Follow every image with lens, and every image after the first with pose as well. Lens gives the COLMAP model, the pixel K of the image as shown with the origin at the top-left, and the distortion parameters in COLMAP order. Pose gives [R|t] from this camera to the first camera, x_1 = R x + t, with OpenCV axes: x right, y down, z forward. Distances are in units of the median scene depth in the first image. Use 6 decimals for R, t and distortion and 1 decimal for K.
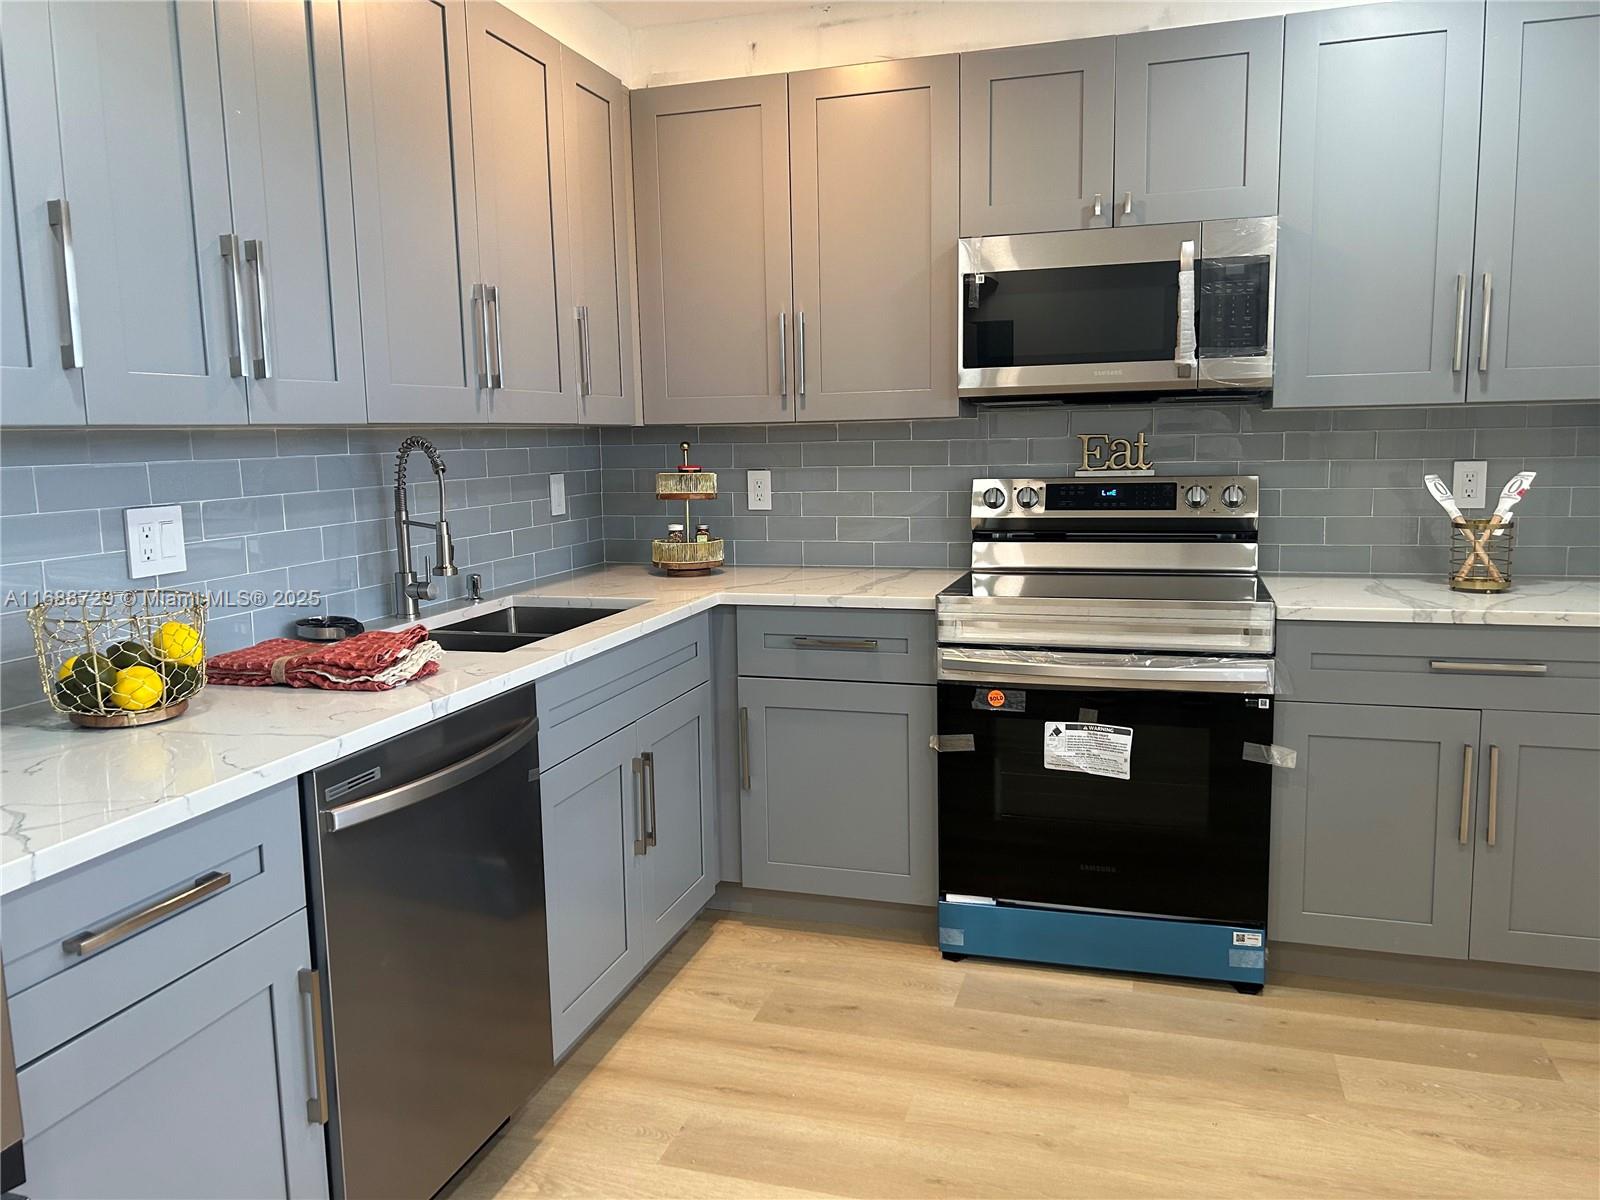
lens RADIAL K [[1211.1, 0, 794.7], [0, 1211.1, 583.1], [0, 0, 1]] dist [0.066567, -0.081019]
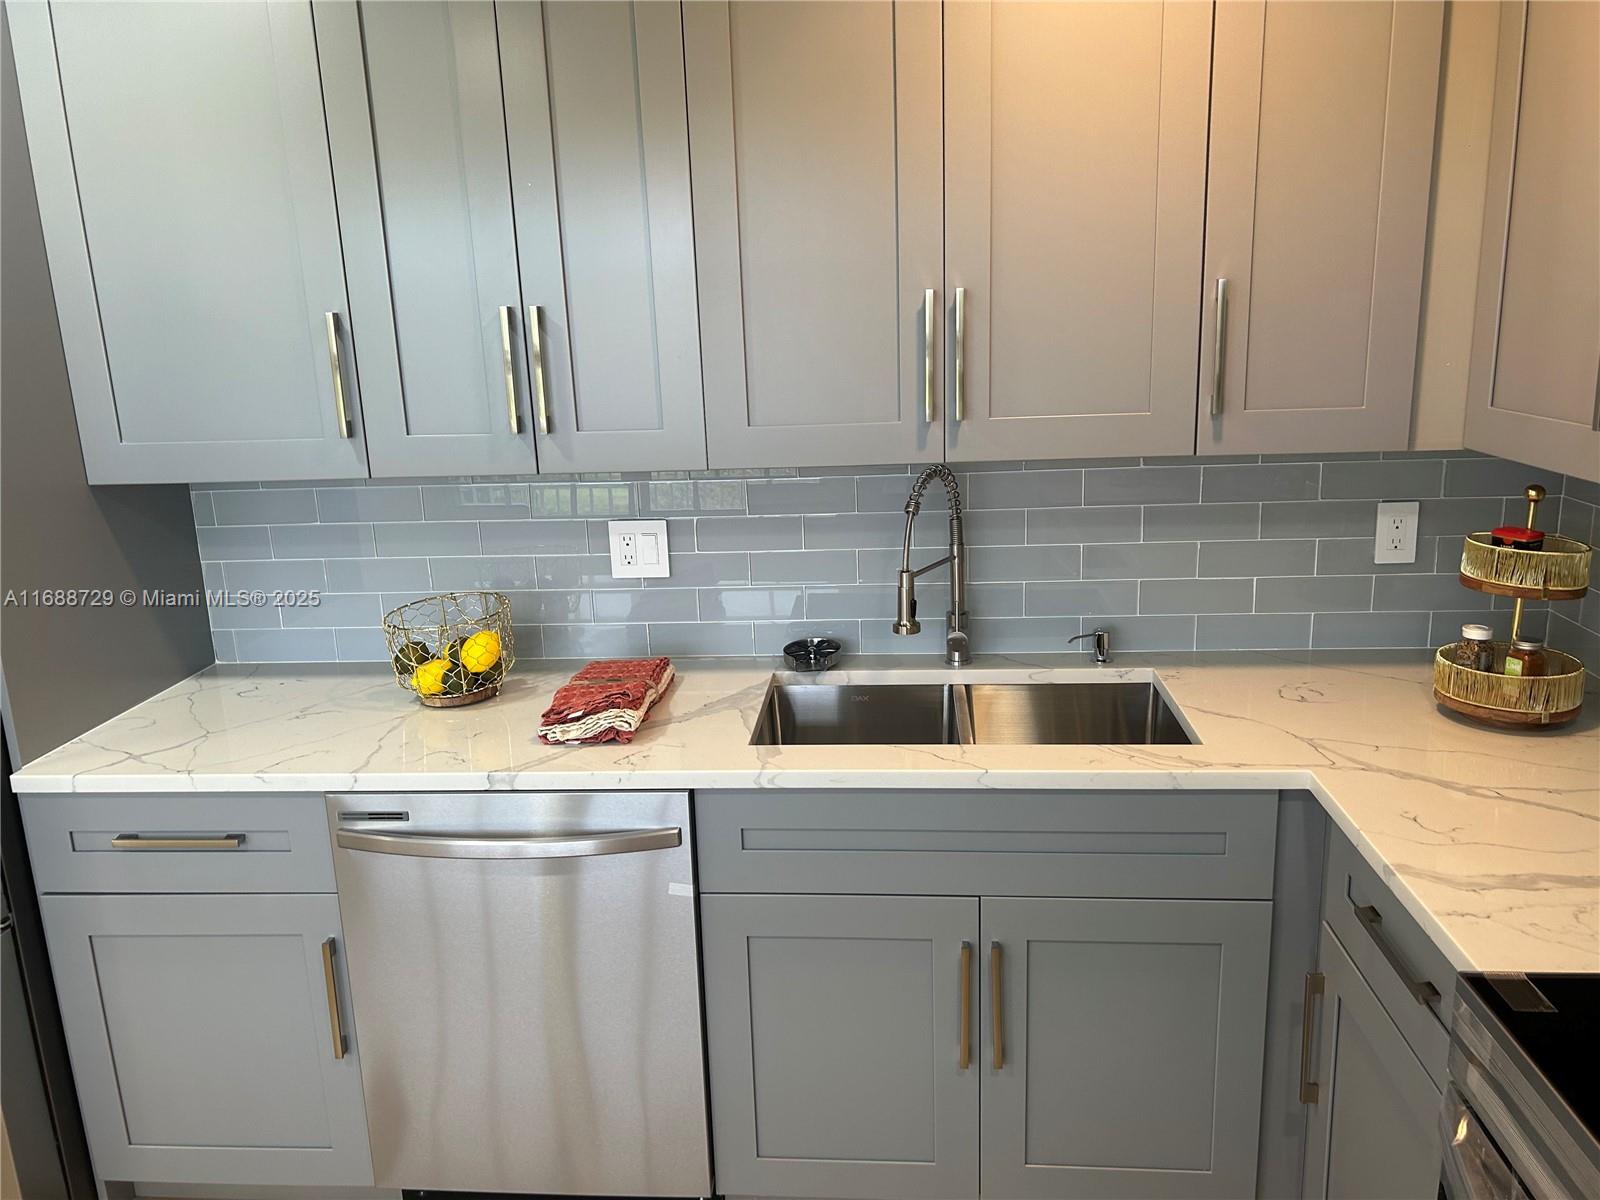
lens RADIAL K [[1211.1, 0, 806.0], [0, 1211.1, 586.0], [0, 0, 1]] dist [0.066567, -0.081019]
pose [[0.208295, 0.236037, -0.949157, 0.463563], [-0.088788, 0.970999, 0.221984, -0.204750], [0.974028, 0.038036, 0.223211, 0.684499]]
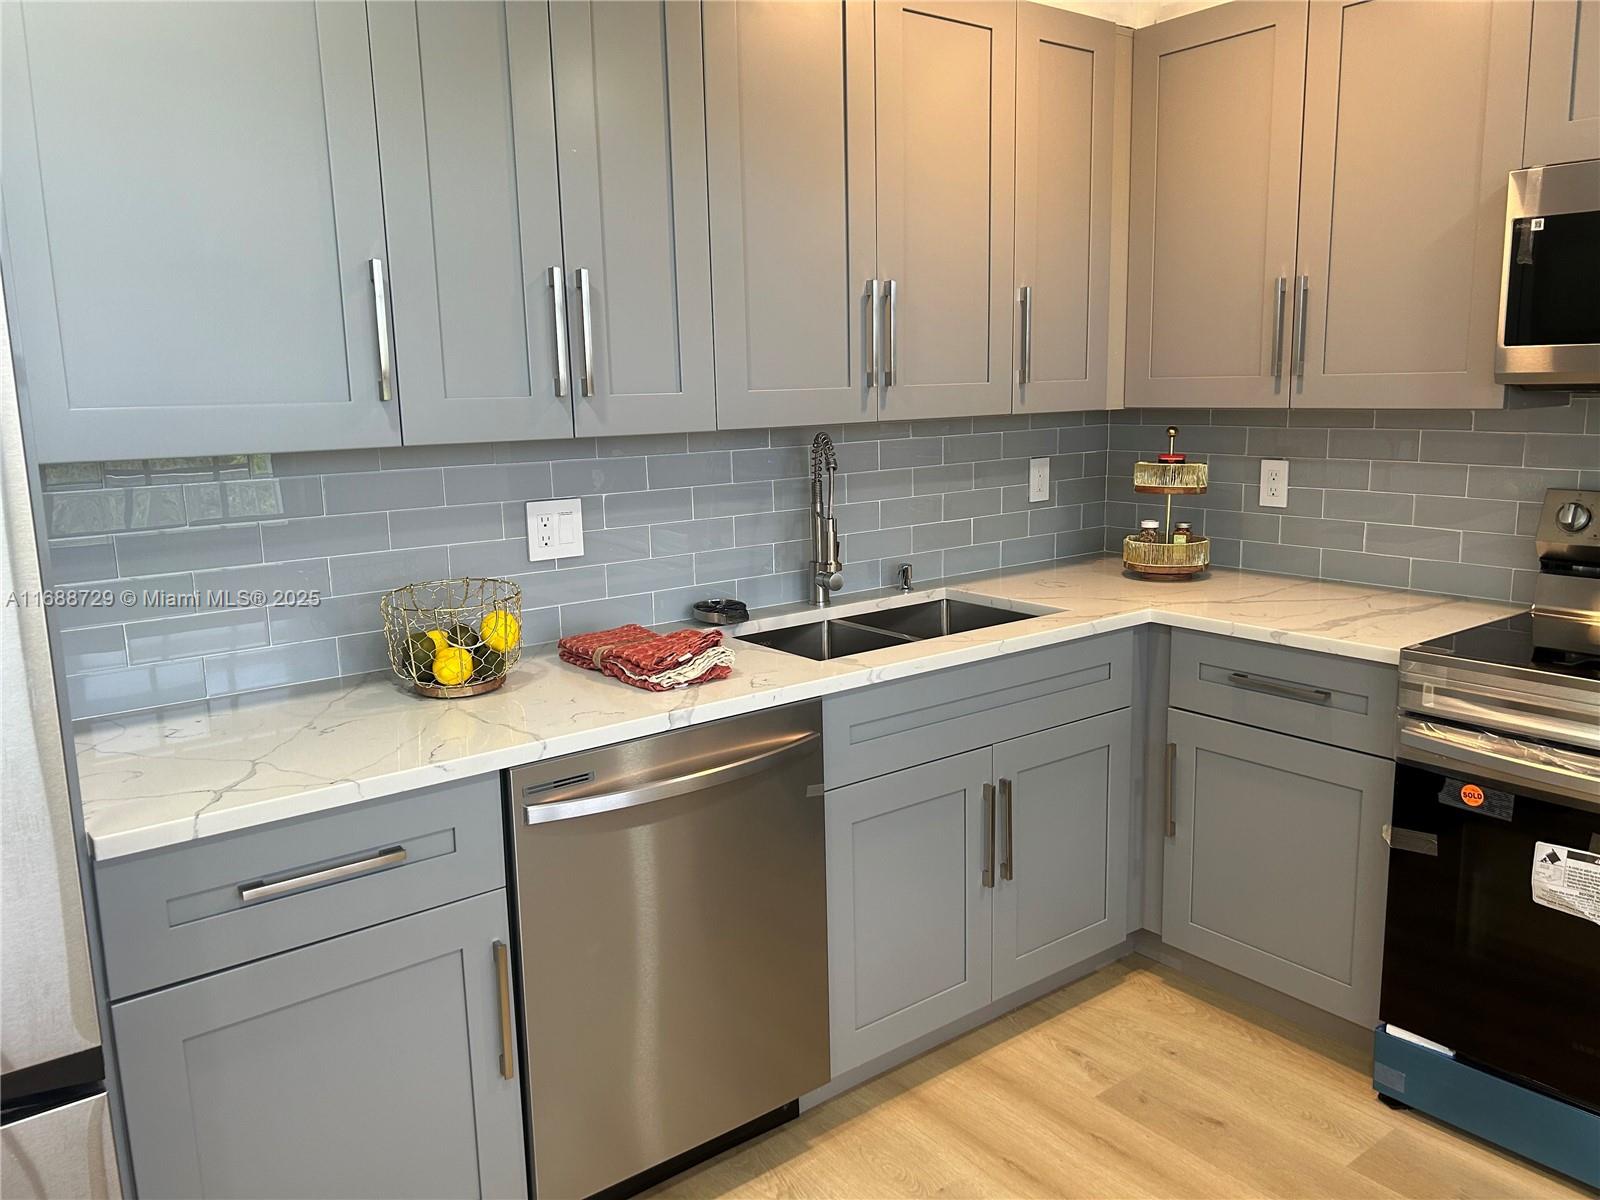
lens RADIAL K [[1211.1, 0, 797.4], [0, 1211.1, 580.9], [0, 0, 1]] dist [0.066567, -0.081019]
pose [[0.816032, 0.099371, -0.569401, 0.247965], [-0.067485, 0.994753, 0.076887, -0.068137], [0.574054, -0.024316, 0.818456, 0.144374]]
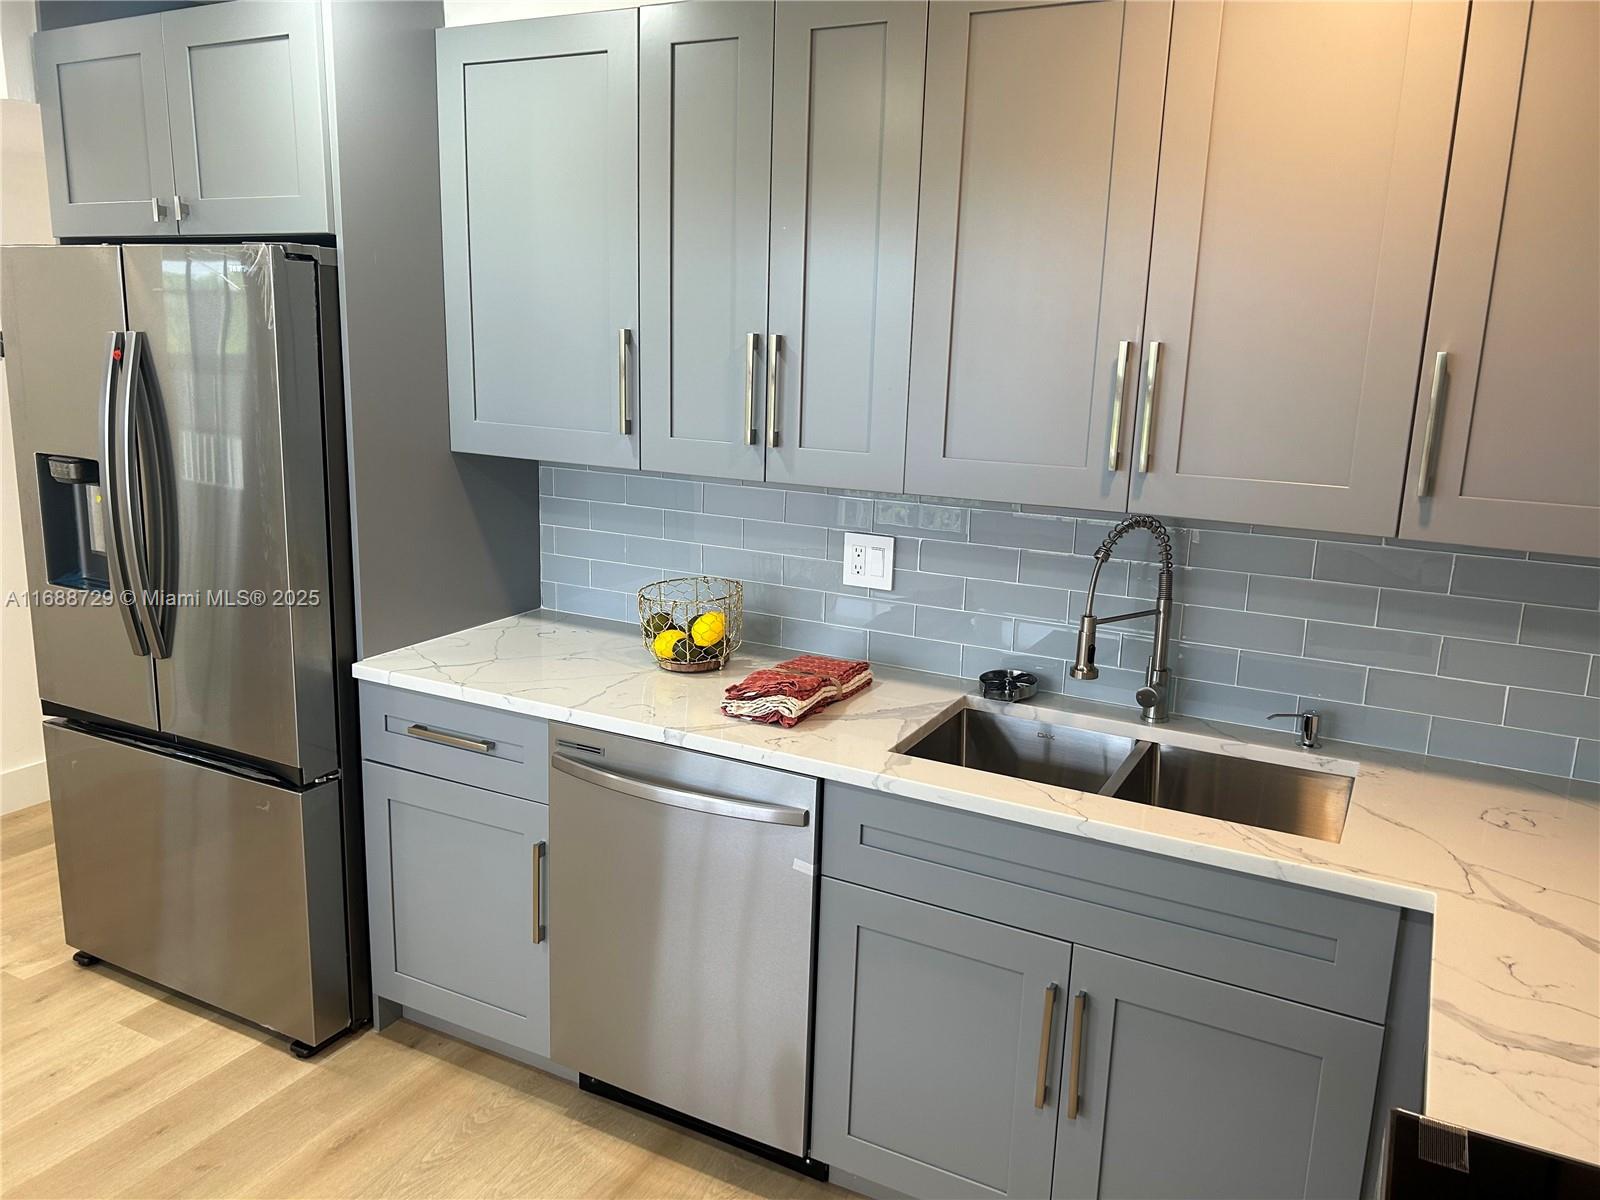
lens RADIAL K [[1211.1, 0, 787.0], [0, 1211.1, 584.8], [0, 0, 1]] dist [0.066567, -0.081019]
pose [[-0.201606, 0.217771, -0.954951, 0.523512], [-0.143639, 0.957856, 0.248758, -0.234634], [0.968877, 0.187319, -0.161829, 0.856552]]
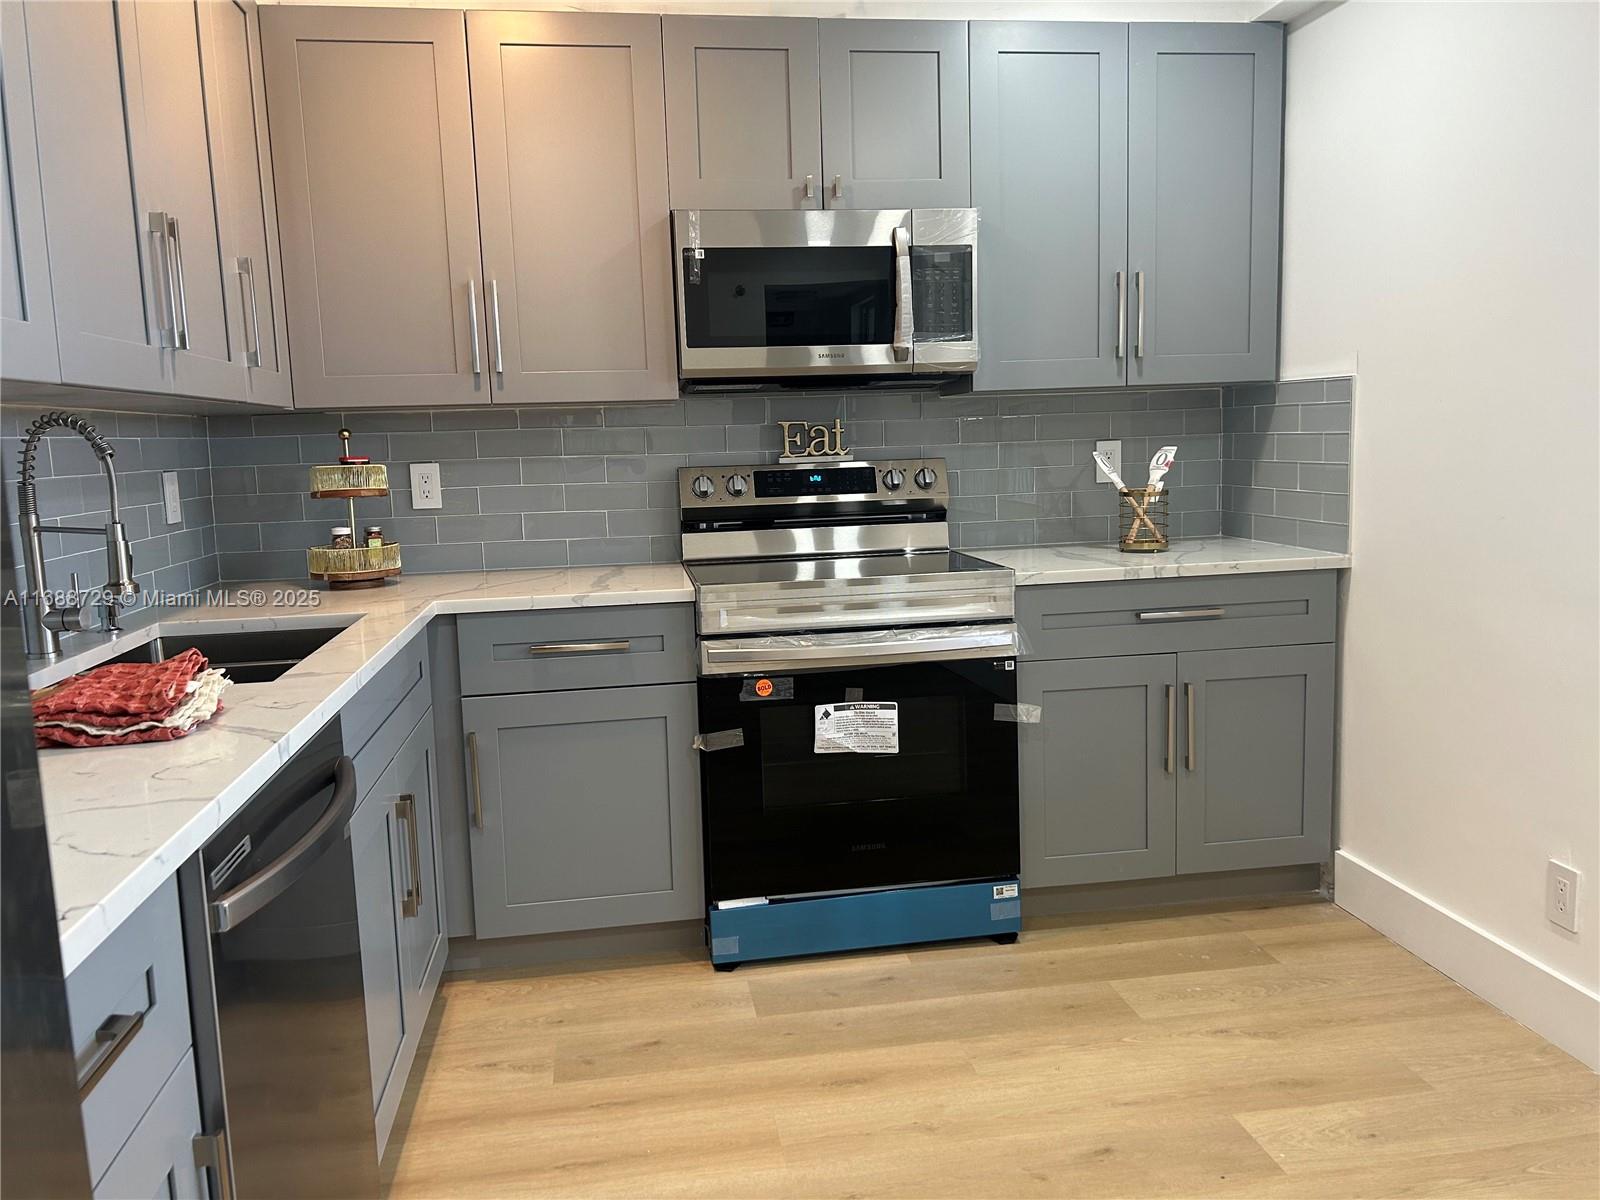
lens RADIAL K [[1211.1, 0, 807.4], [0, 1211.1, 580.0], [0, 0, 1]] dist [0.066567, -0.081019]
pose [[0.898288, -0.060307, 0.435248, -0.218280], [0.067852, 0.997694, -0.001798, 0.013950], [-0.434136, 0.031147, 0.900309, 0.119692]]
